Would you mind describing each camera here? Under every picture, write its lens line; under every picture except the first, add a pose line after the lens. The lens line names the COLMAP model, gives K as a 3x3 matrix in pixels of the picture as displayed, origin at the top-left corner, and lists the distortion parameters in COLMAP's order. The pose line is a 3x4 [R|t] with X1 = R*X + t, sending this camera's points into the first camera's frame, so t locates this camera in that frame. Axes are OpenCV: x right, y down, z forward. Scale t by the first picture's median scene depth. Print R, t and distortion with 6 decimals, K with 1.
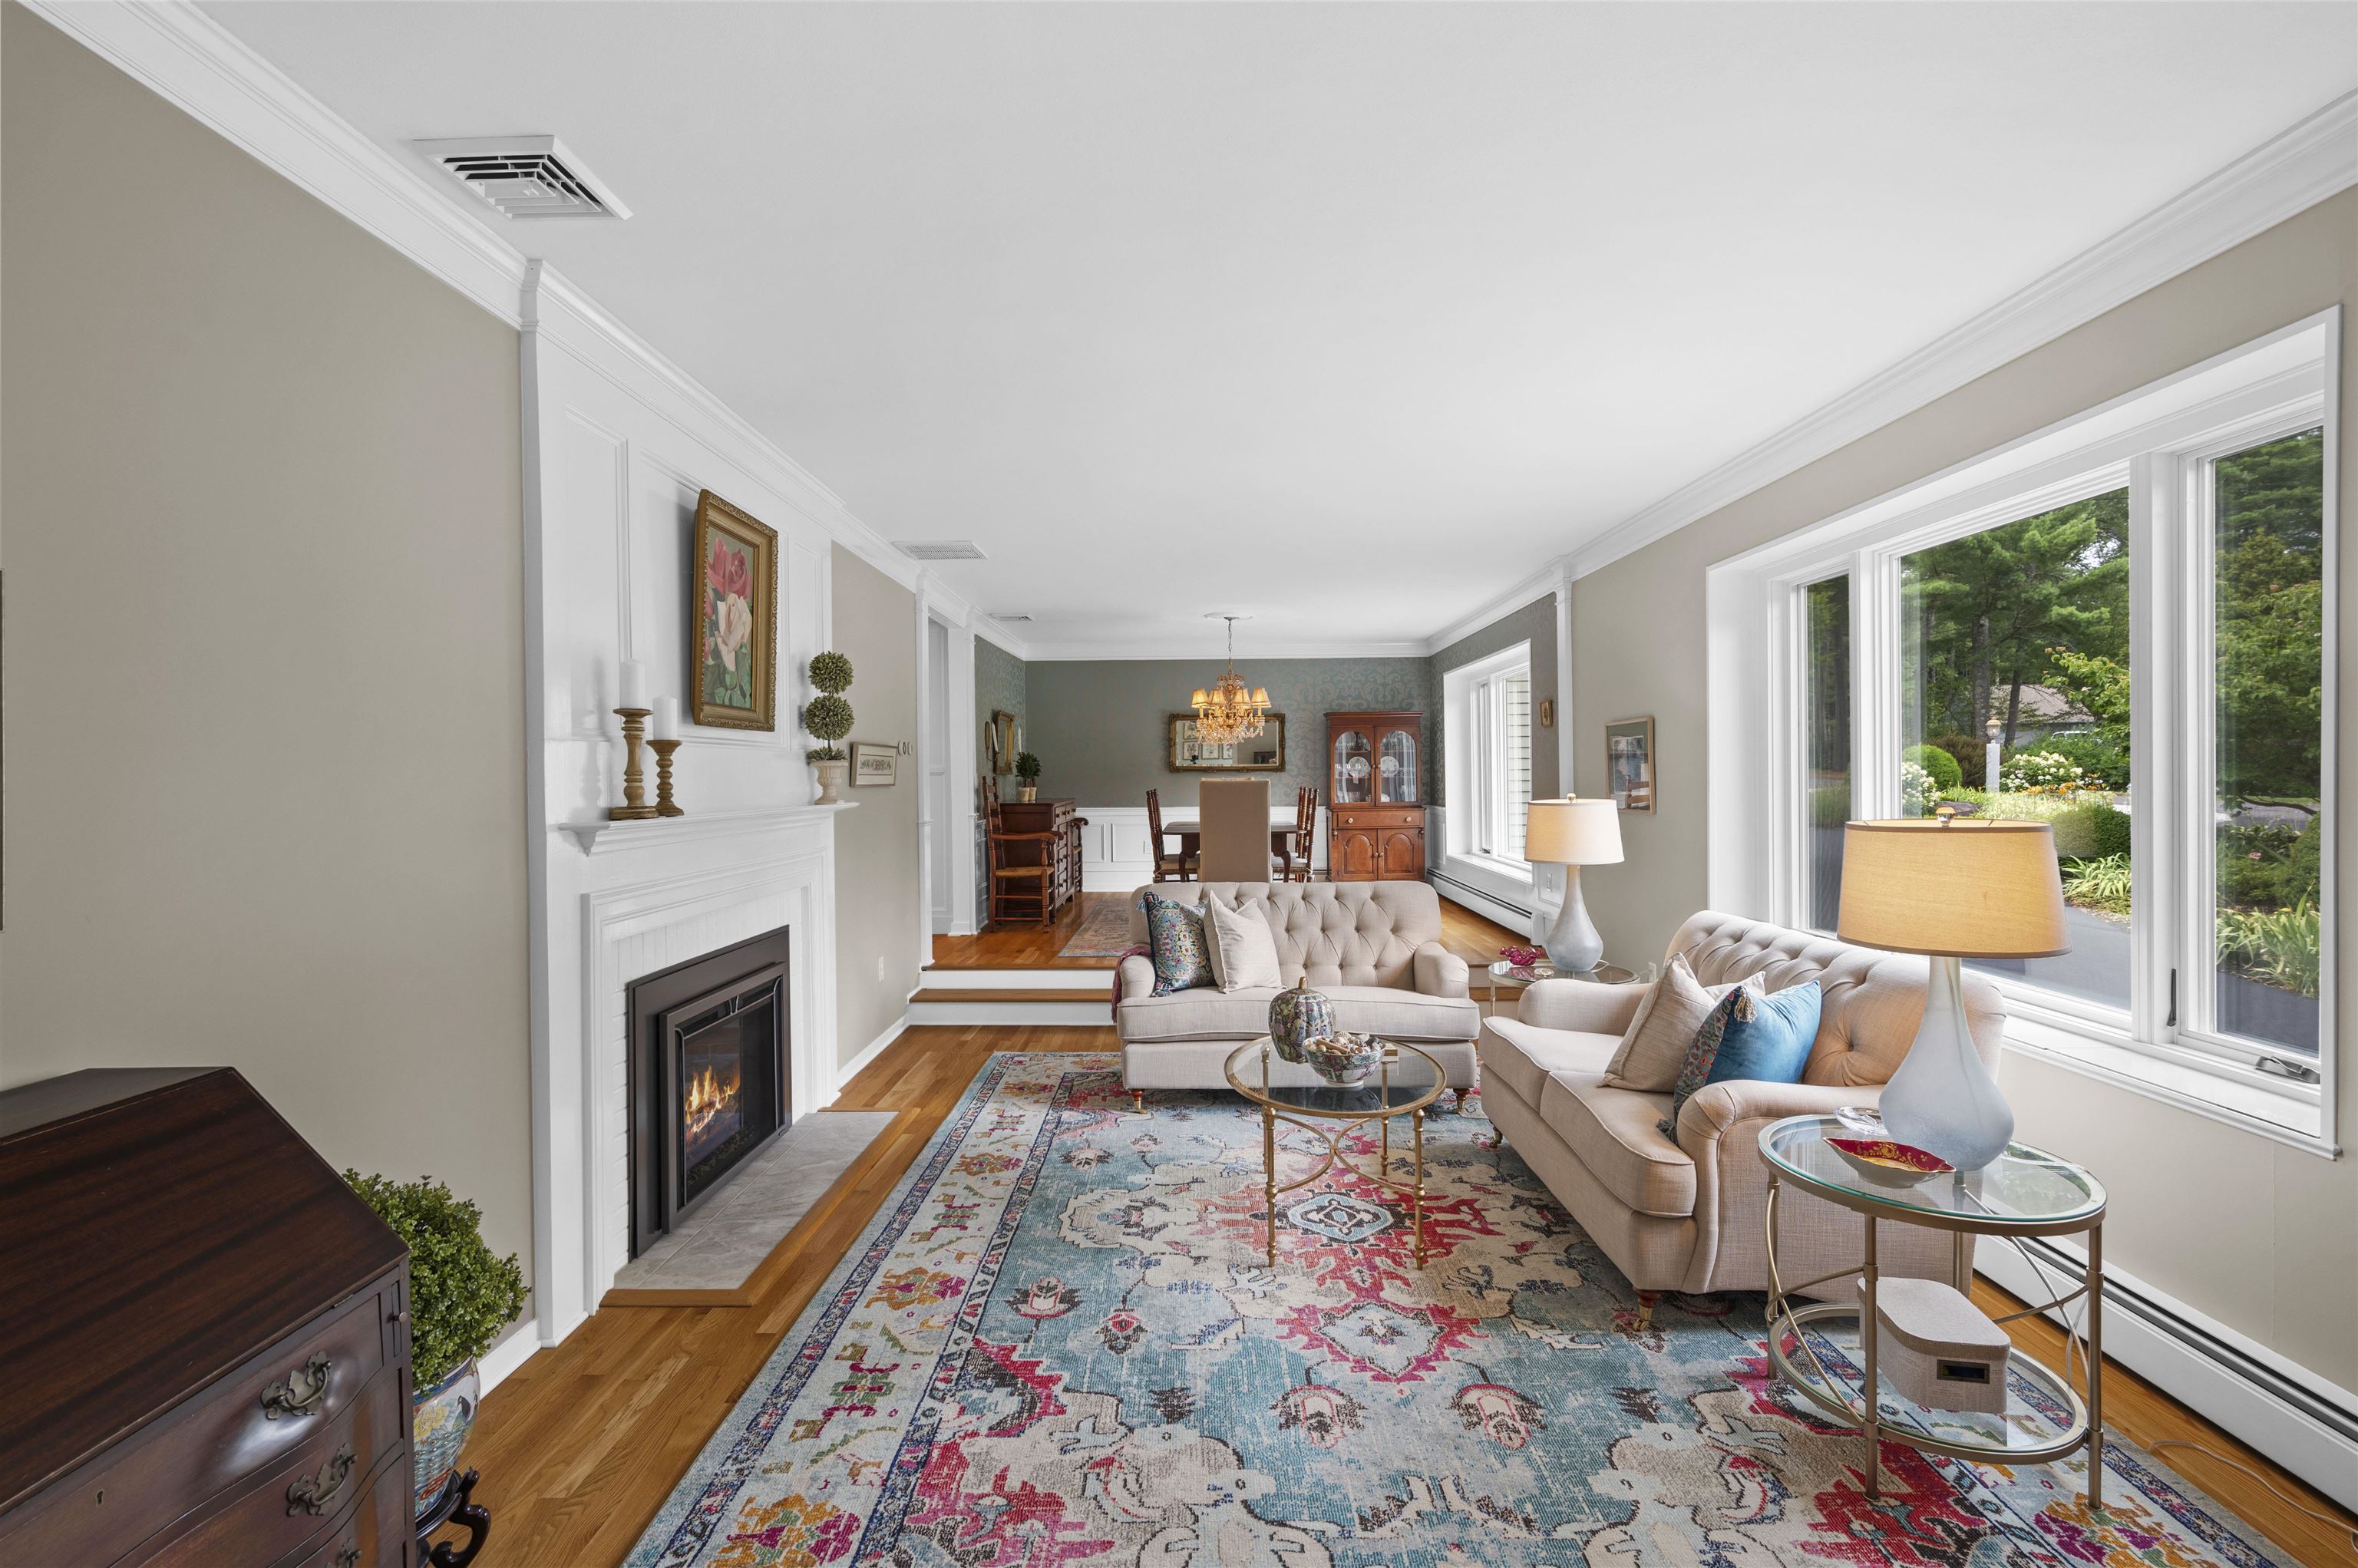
lens RADIAL K [[1054.3, 0, 1179.0], [0, 1054.3, 784.0], [0, 0, 1]] dist [-0.001897, -0.001154]
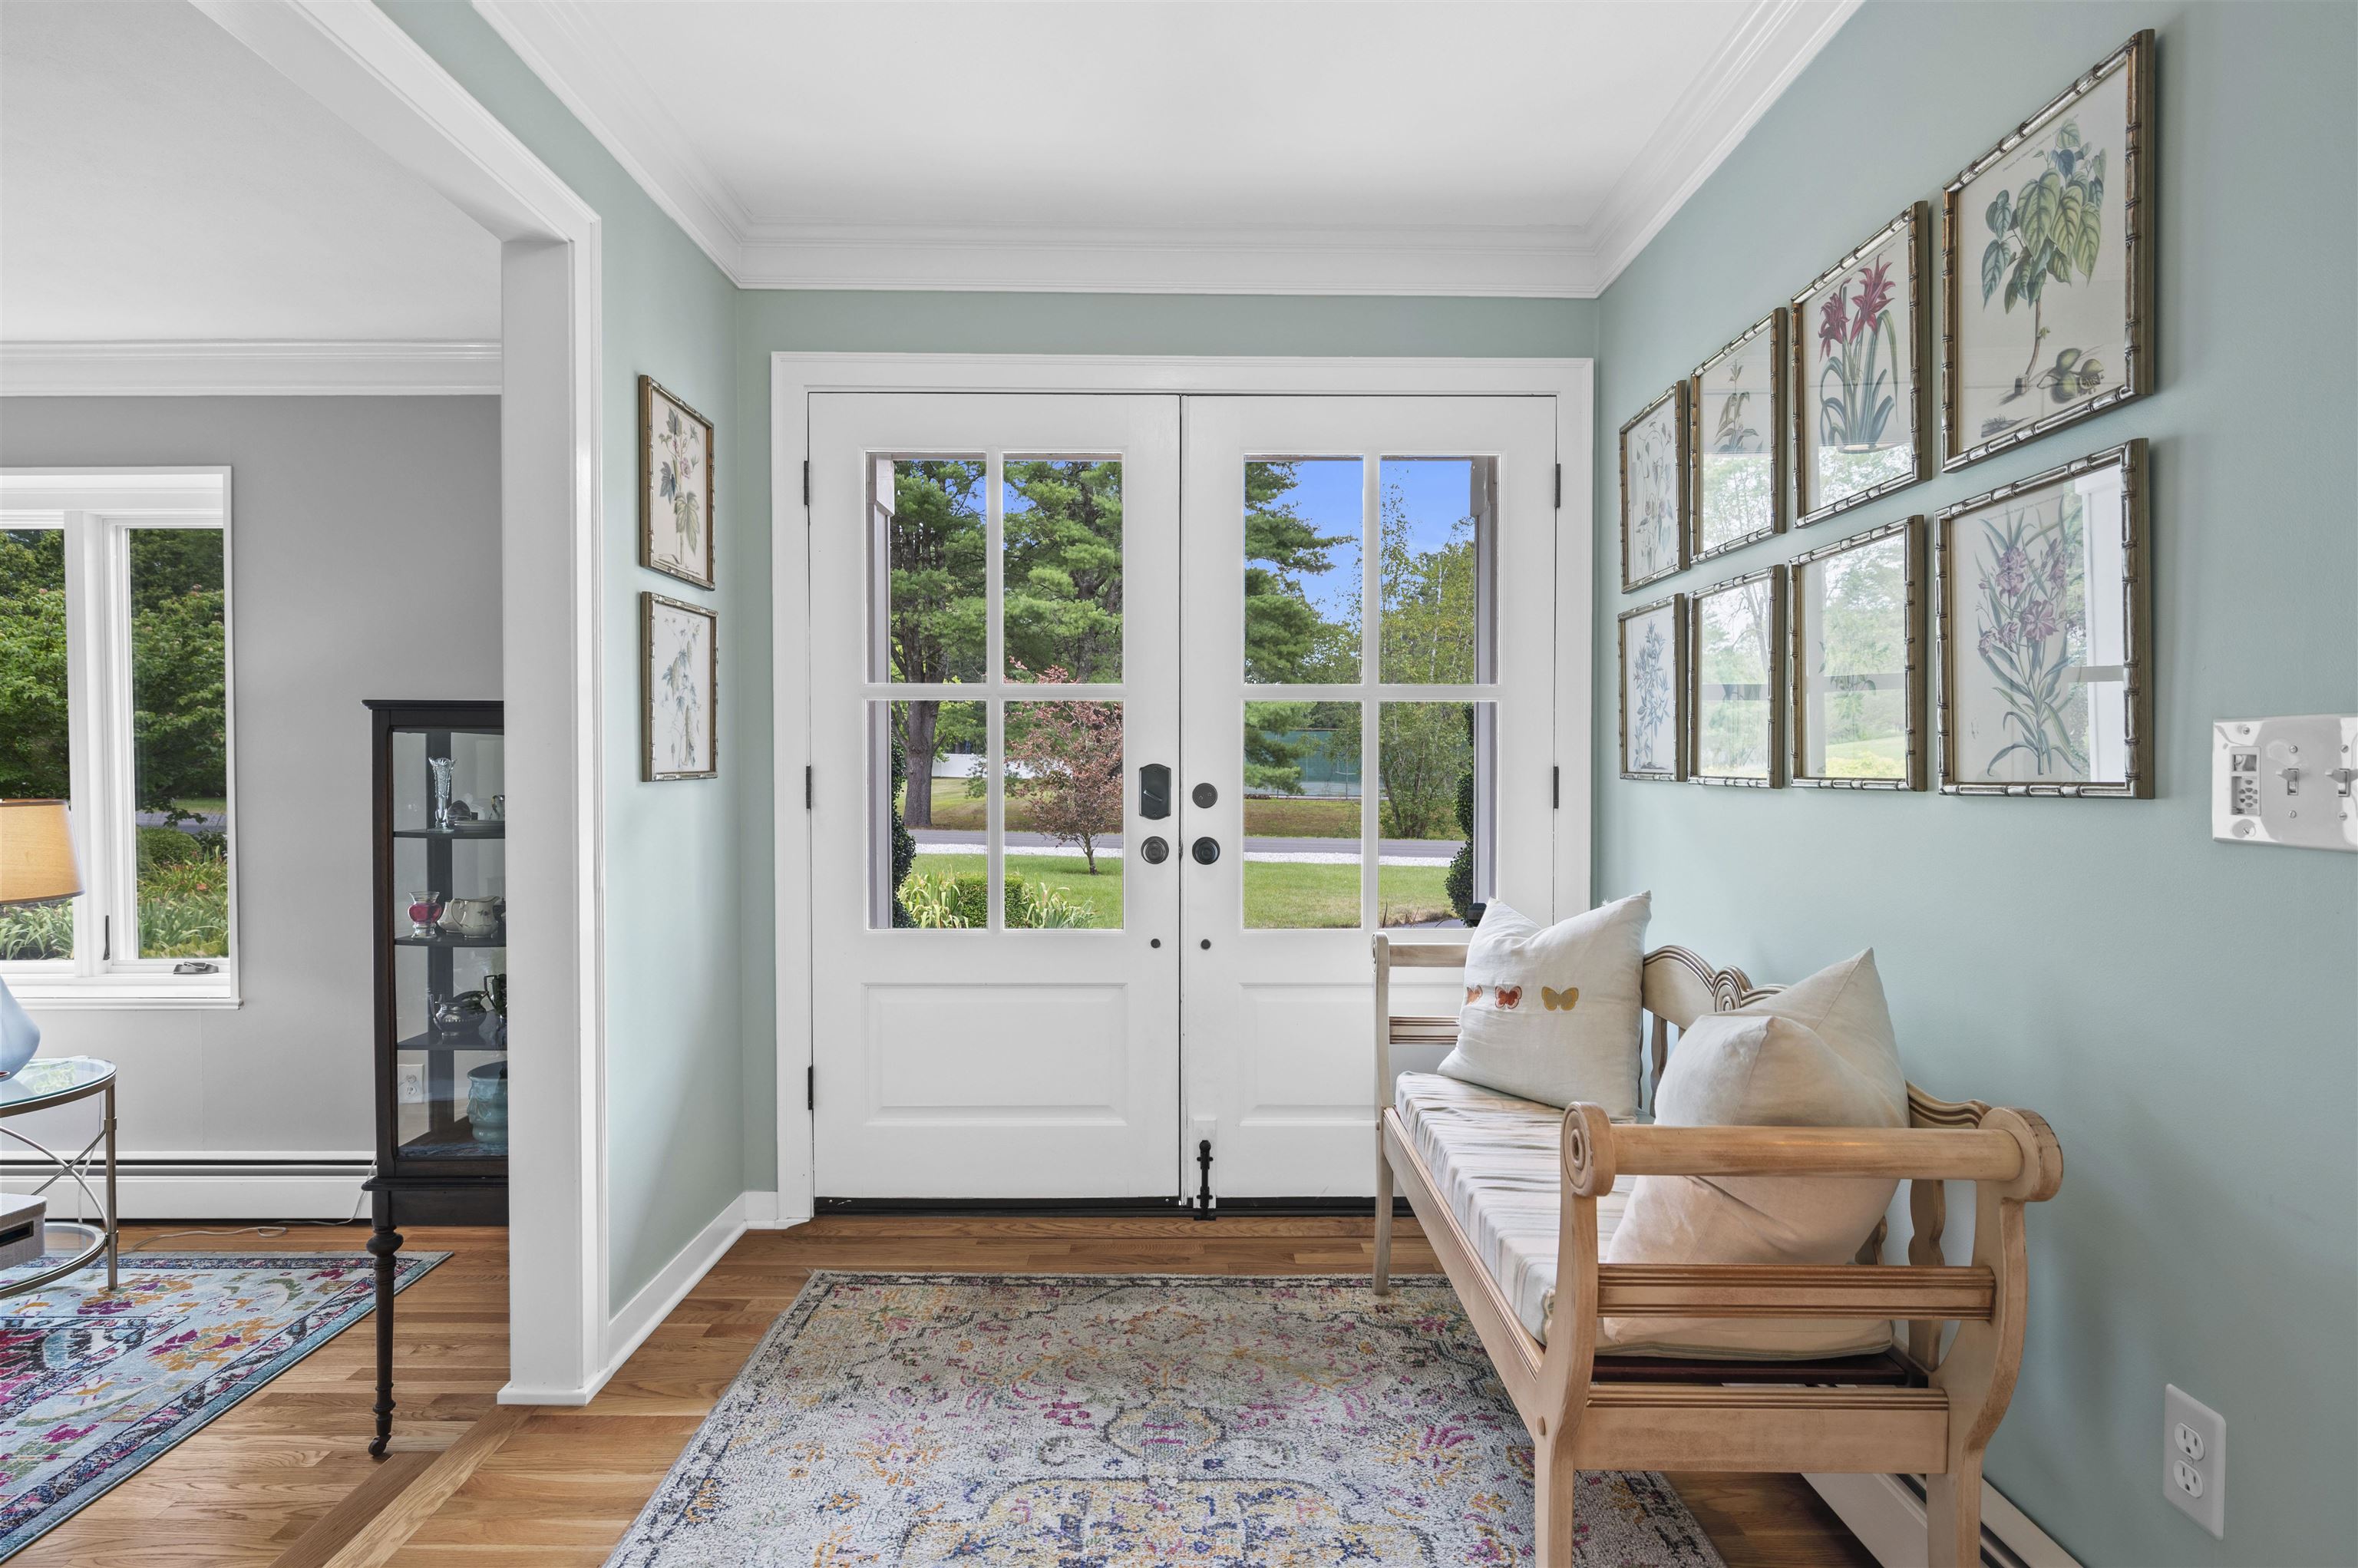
lens RADIAL K [[1182.0, 0, 1179.0], [0, 1182.0, 784.0], [0, 0, 1]] dist [0.000754, 0.000012]
pose [[-0.026704, -0.006141, 0.999625, -0.337731], [0.010314, 0.999926, 0.006418, 0.010673], [-0.999590, 0.010482, -0.026639, -0.175379]]
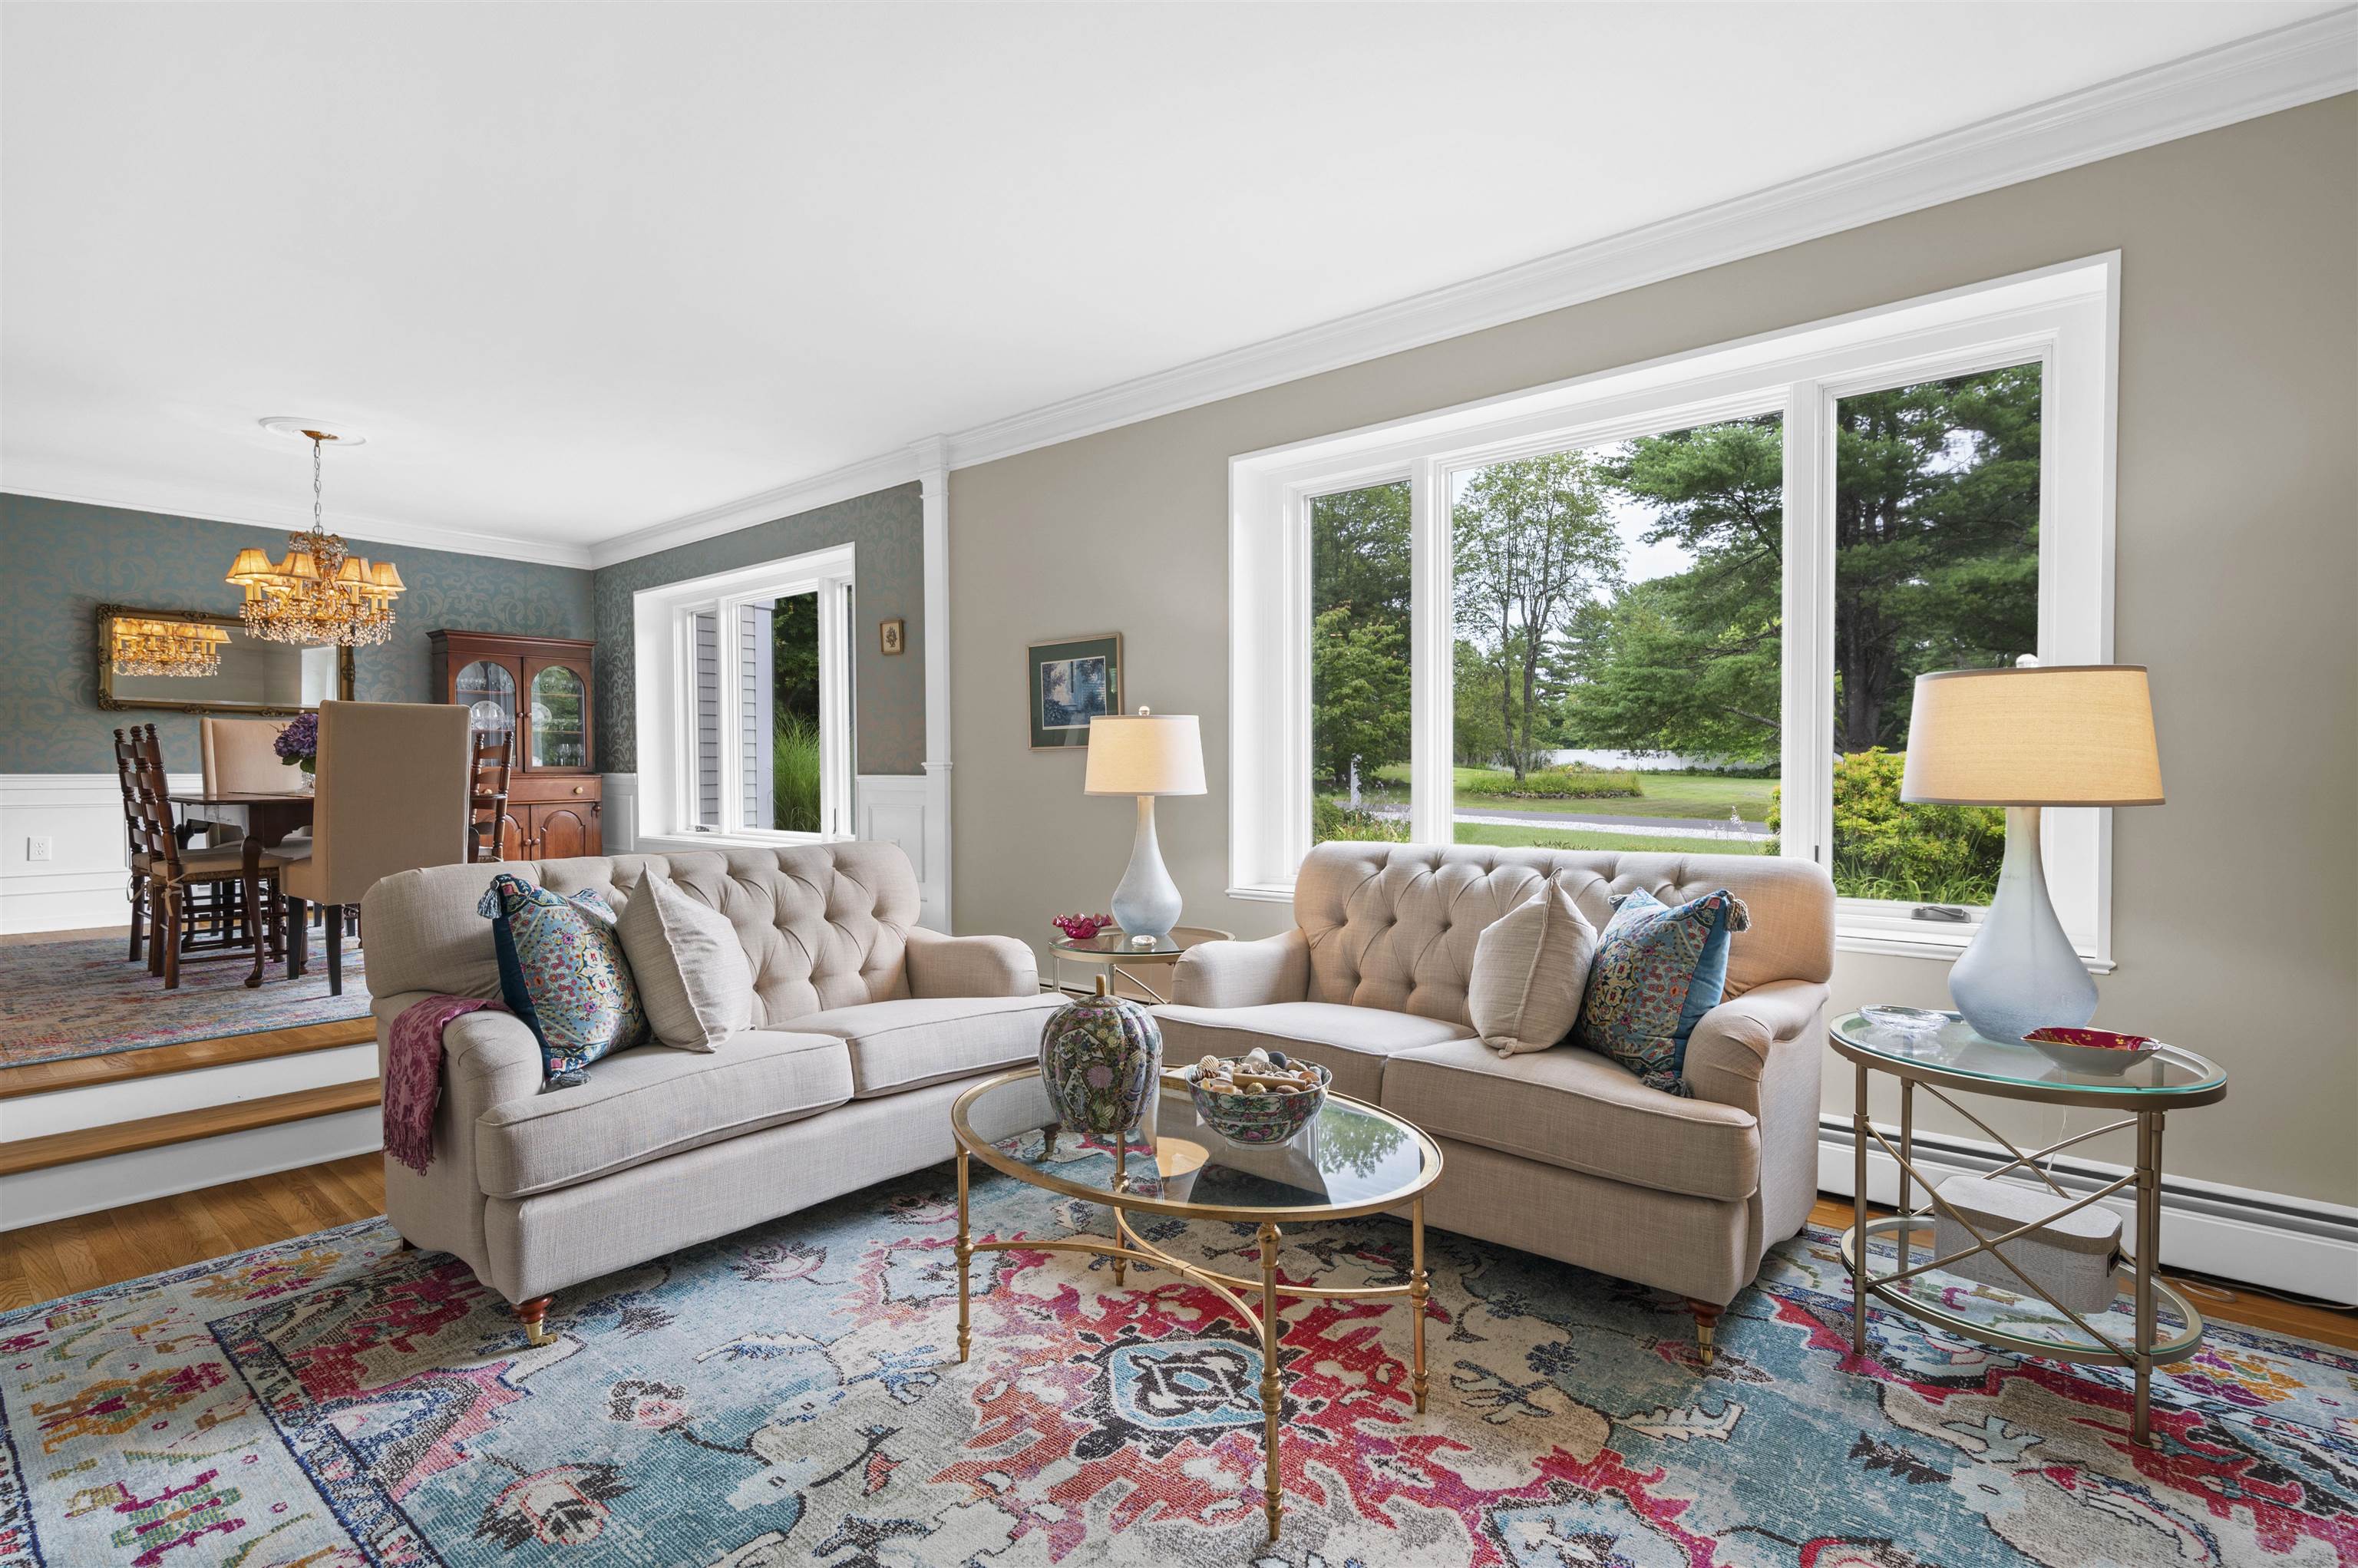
lens RADIAL K [[1096.9, 0, 1179.0], [0, 1096.9, 784.0], [0, 0, 1]] dist [0.001023, 0.000080]
pose [[0.625580, -0.000559, 0.780160, -0.246410], [0.001008, 0.999999, -0.000092, 0.067942], [-0.780159, 0.000844, 0.625581, 0.495898]]
